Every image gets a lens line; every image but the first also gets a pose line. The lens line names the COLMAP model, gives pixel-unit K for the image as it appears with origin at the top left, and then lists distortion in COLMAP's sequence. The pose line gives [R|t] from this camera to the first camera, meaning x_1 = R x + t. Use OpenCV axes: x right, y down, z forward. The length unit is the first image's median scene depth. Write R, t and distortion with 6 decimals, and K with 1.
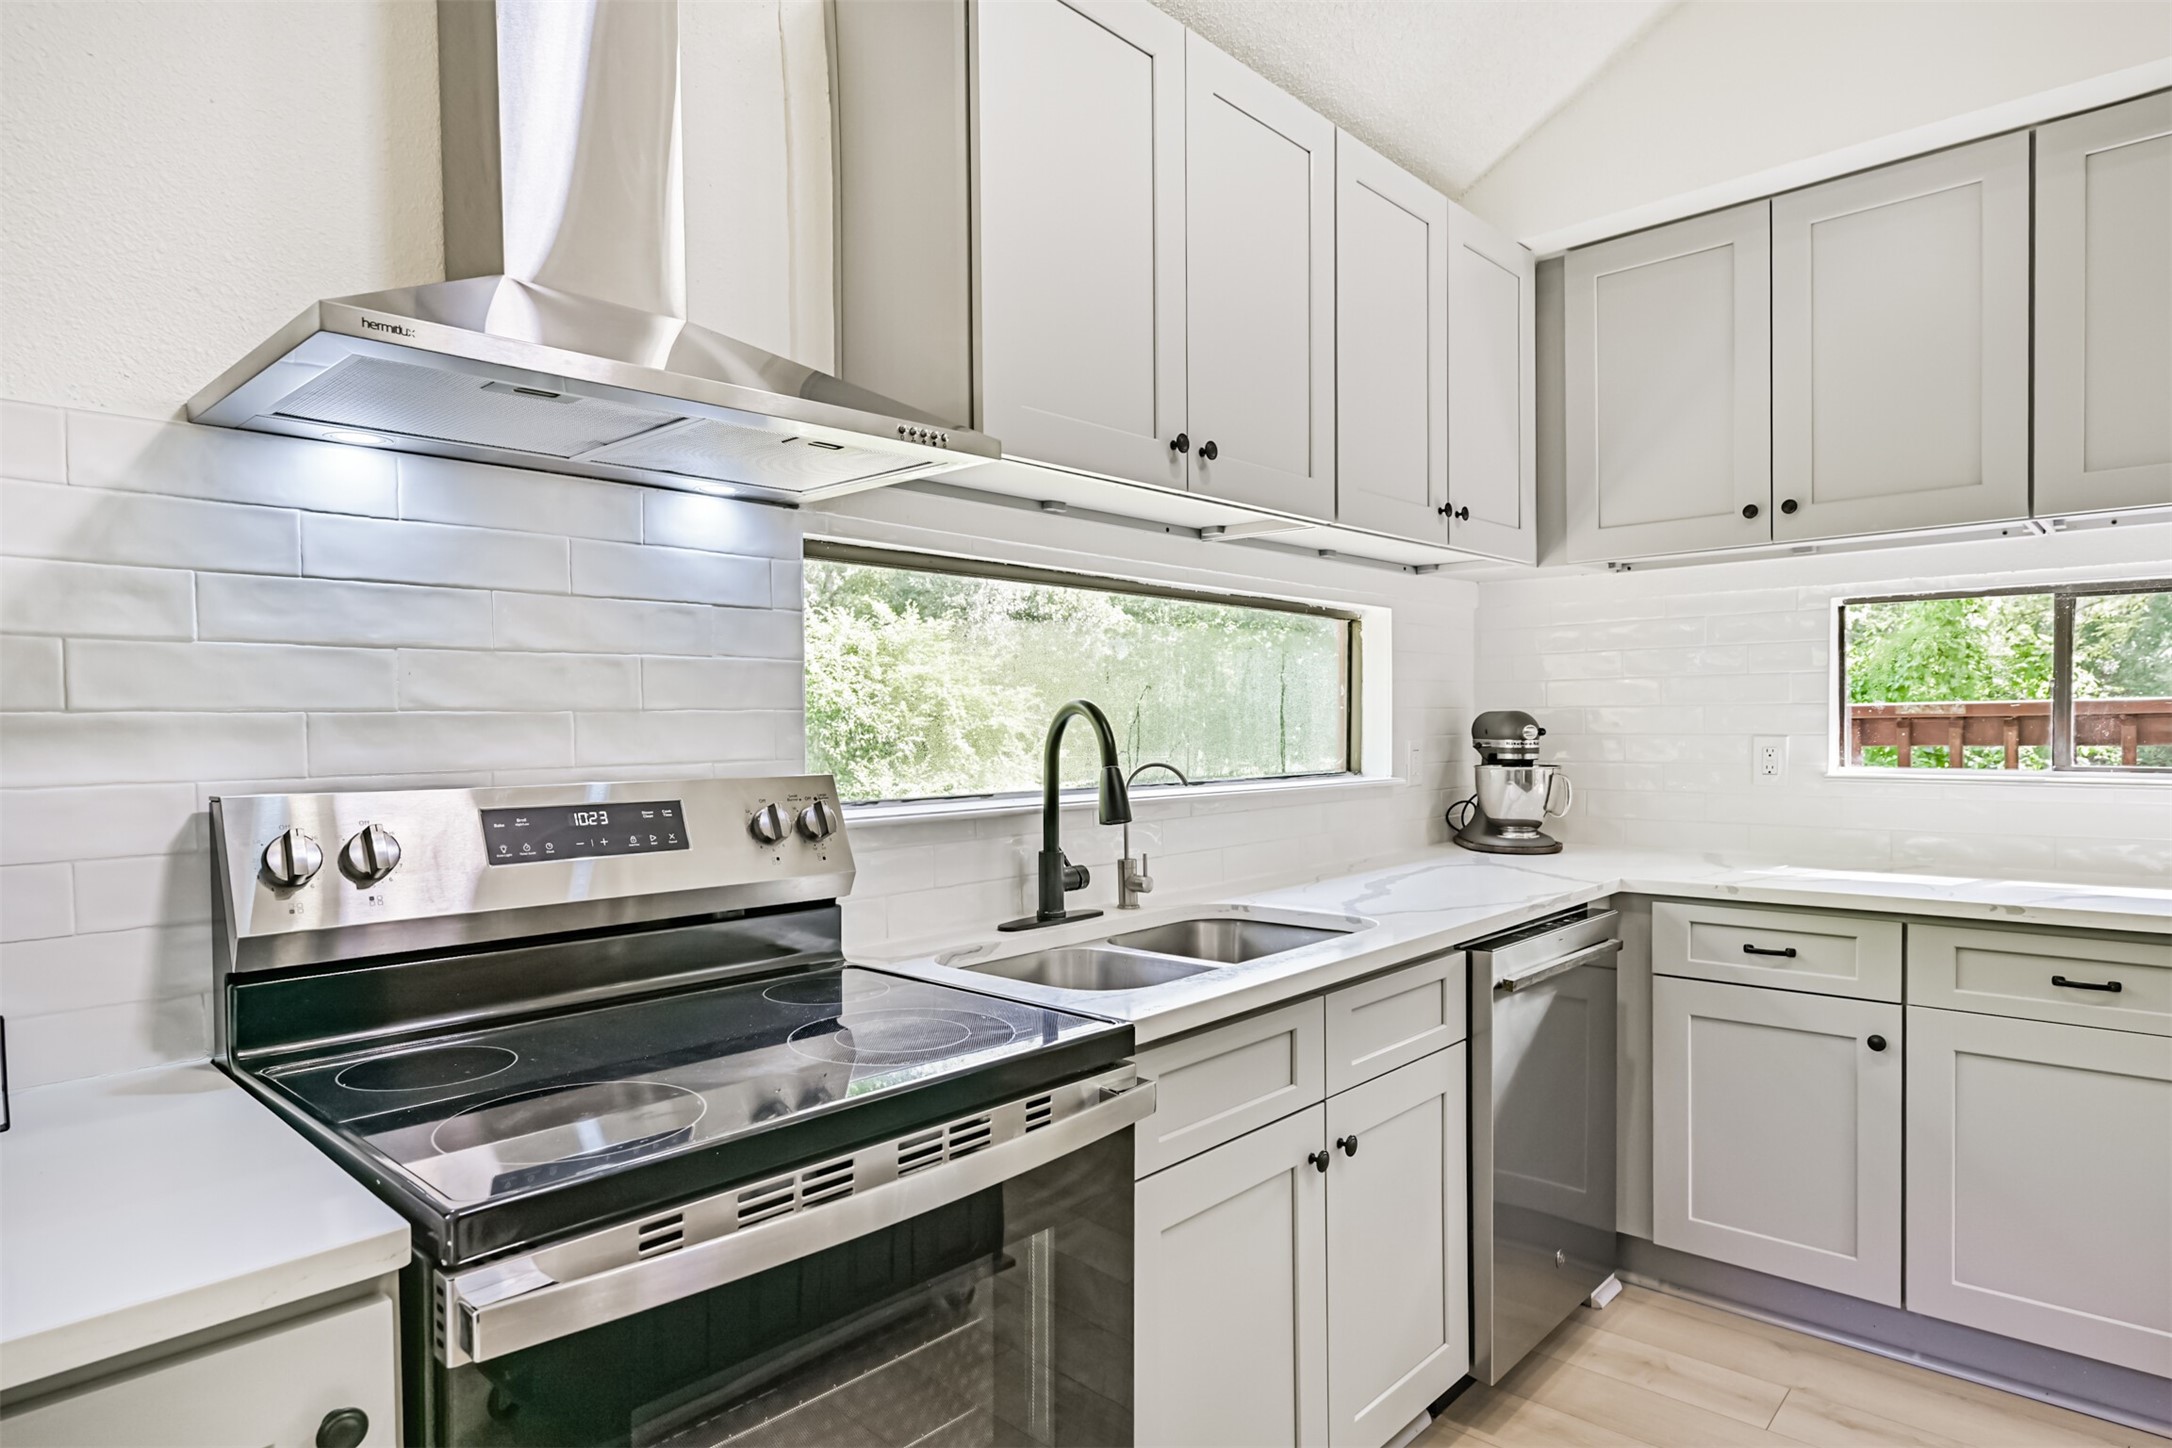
lens RADIAL K [[1232.9, 0, 1095.5], [0, 1232.9, 749.2], [0, 0, 1]] dist [-0.001028, 0.001644]
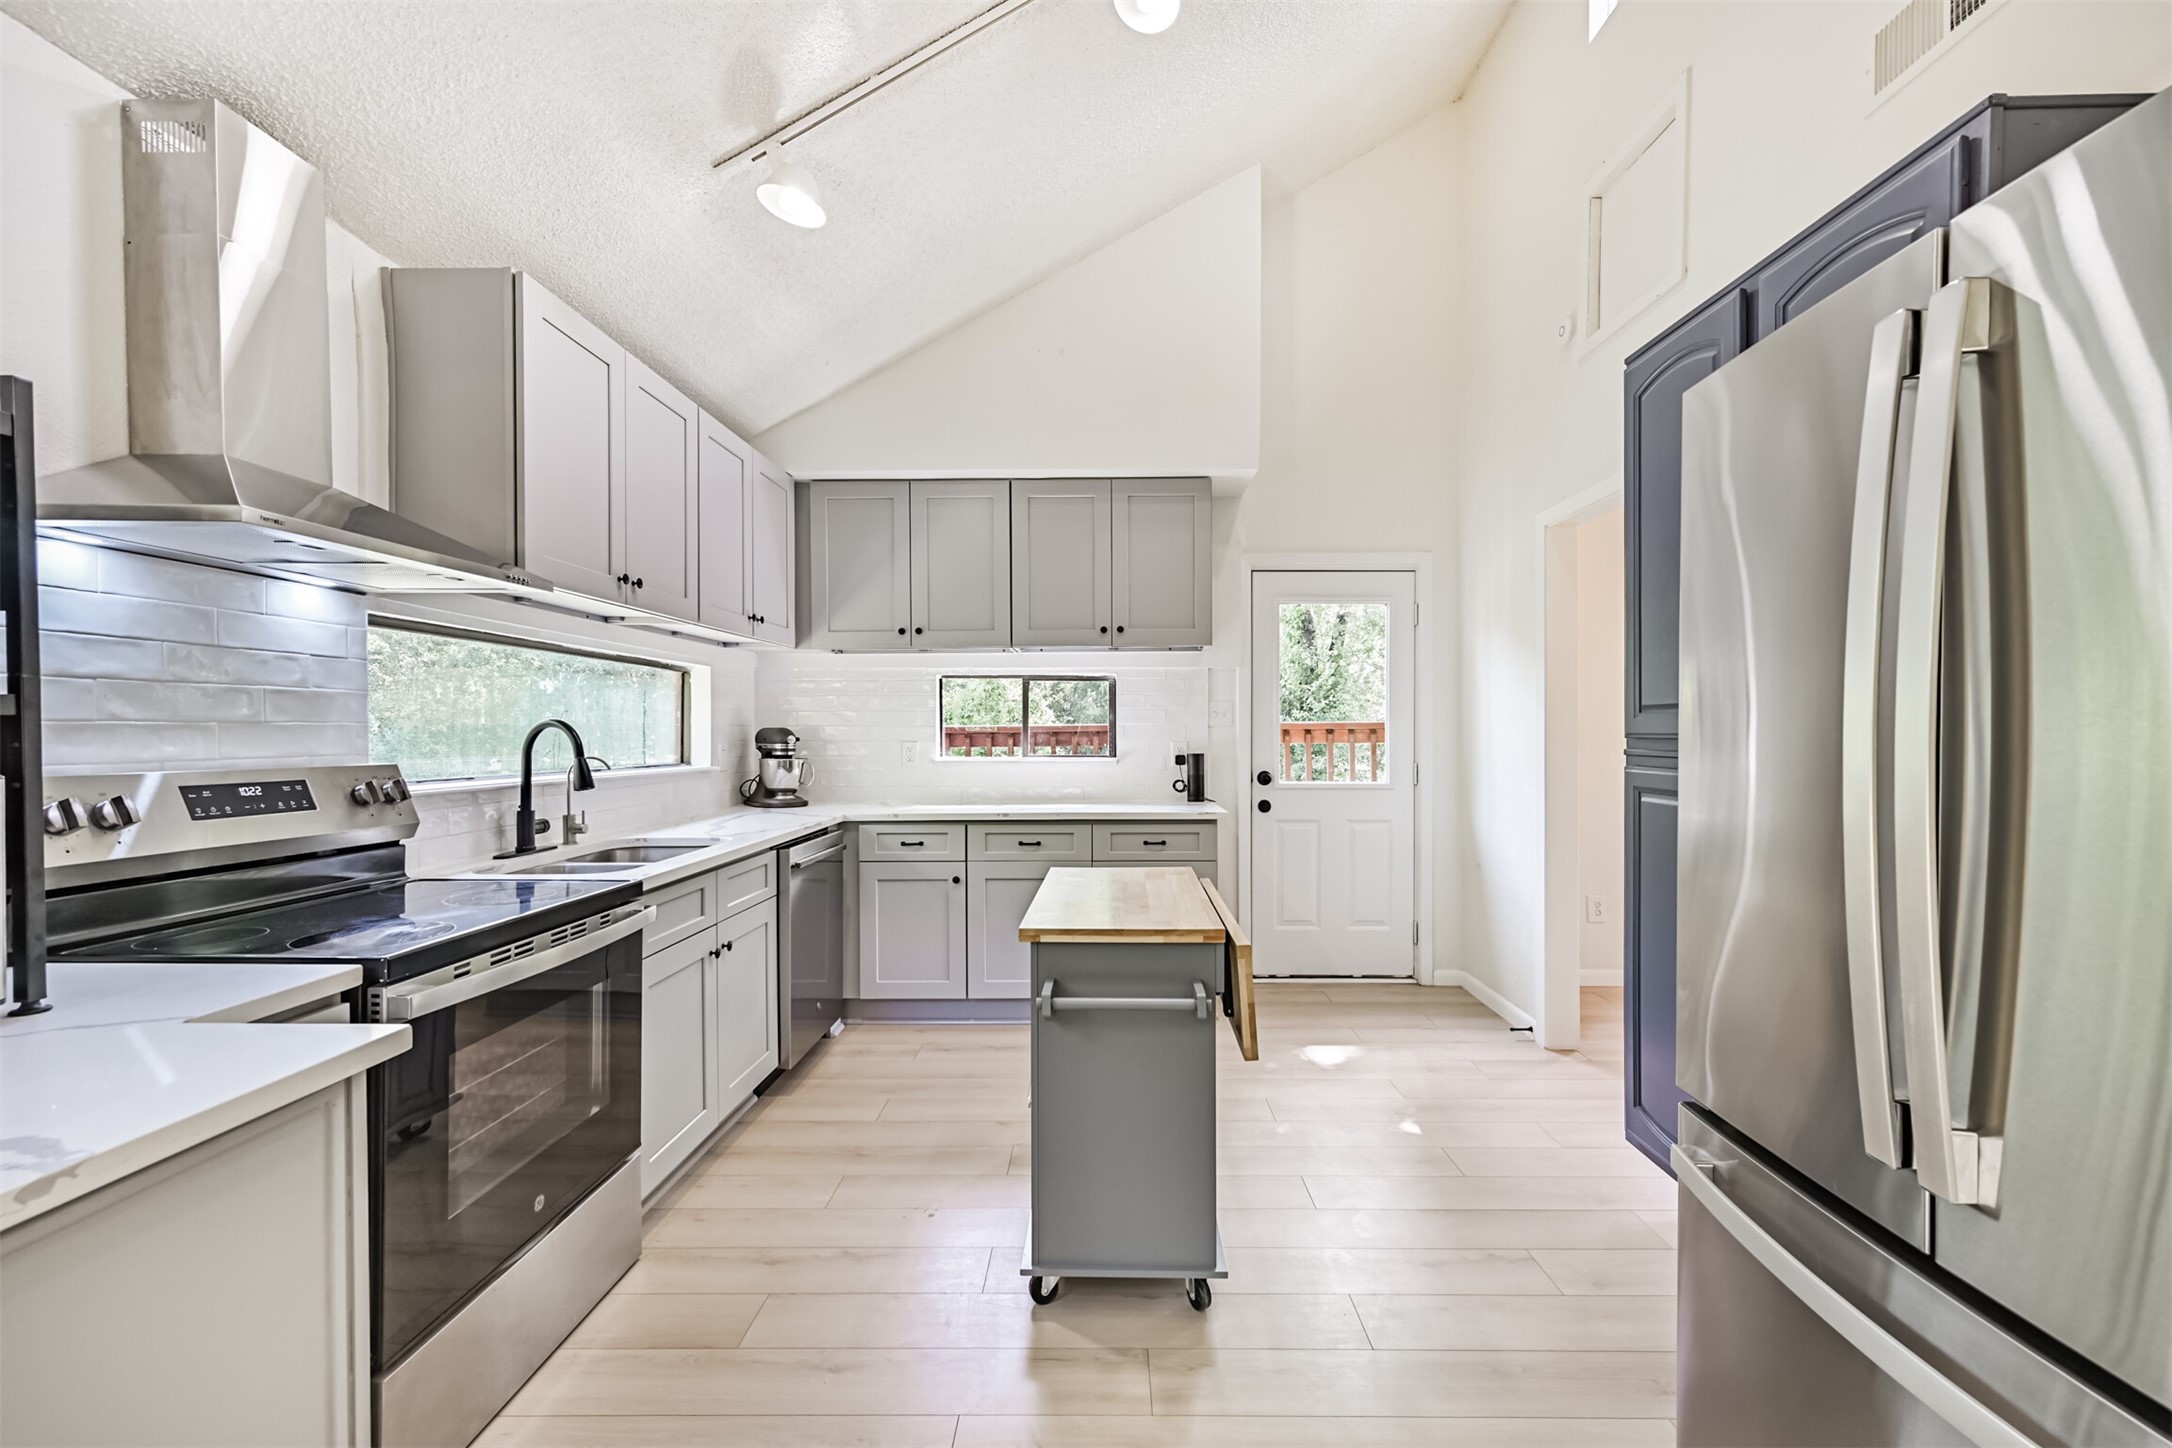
lens RADIAL K [[891.7, 0, 1093.1], [0, 891.7, 740.4], [0, 0, 1]] dist [0.002119, 0.000038]
pose [[0.755936, 0.001282, 0.654644, -0.227991], [0.008807, 0.999888, -0.012128, 0.009849], [-0.654586, 0.014933, 0.755840, -0.373943]]
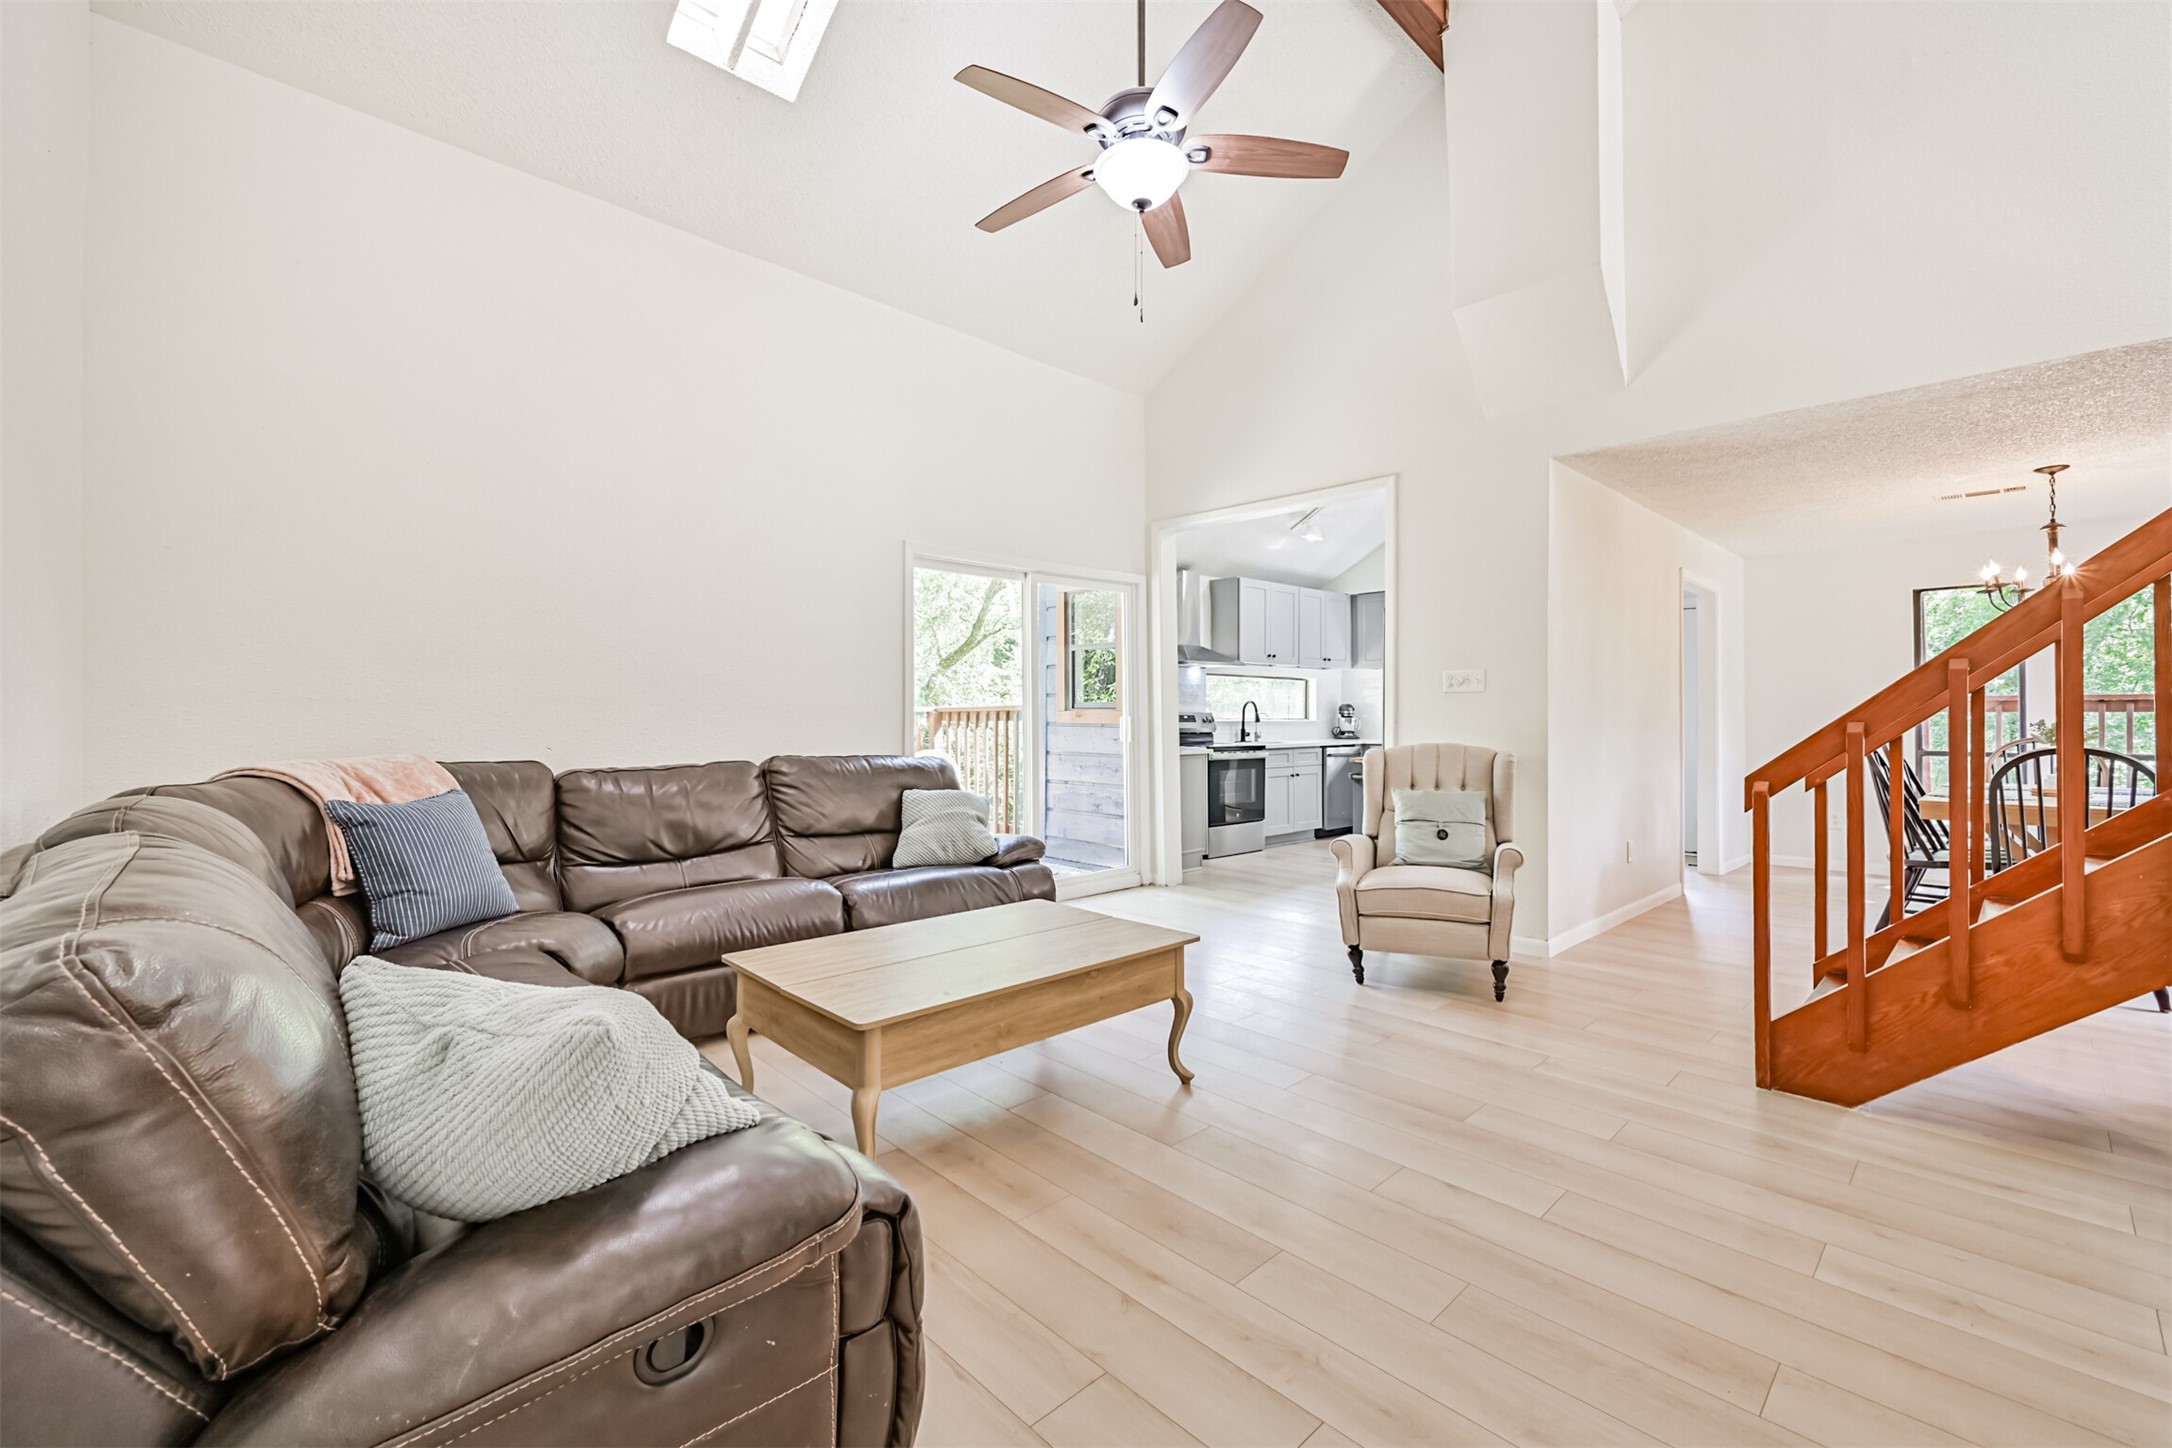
lens RADIAL K [[891.7, 0, 1078.3], [0, 891.7, 719.8], [0, 0, 1]] dist [0.002119, 0.000038]
pose [[0.995757, 0.005698, -0.091846, -0.368194], [-0.007240, 0.999838, -0.016455, 0.104321], [0.091738, 0.017050, 0.995637, -2.729257]]
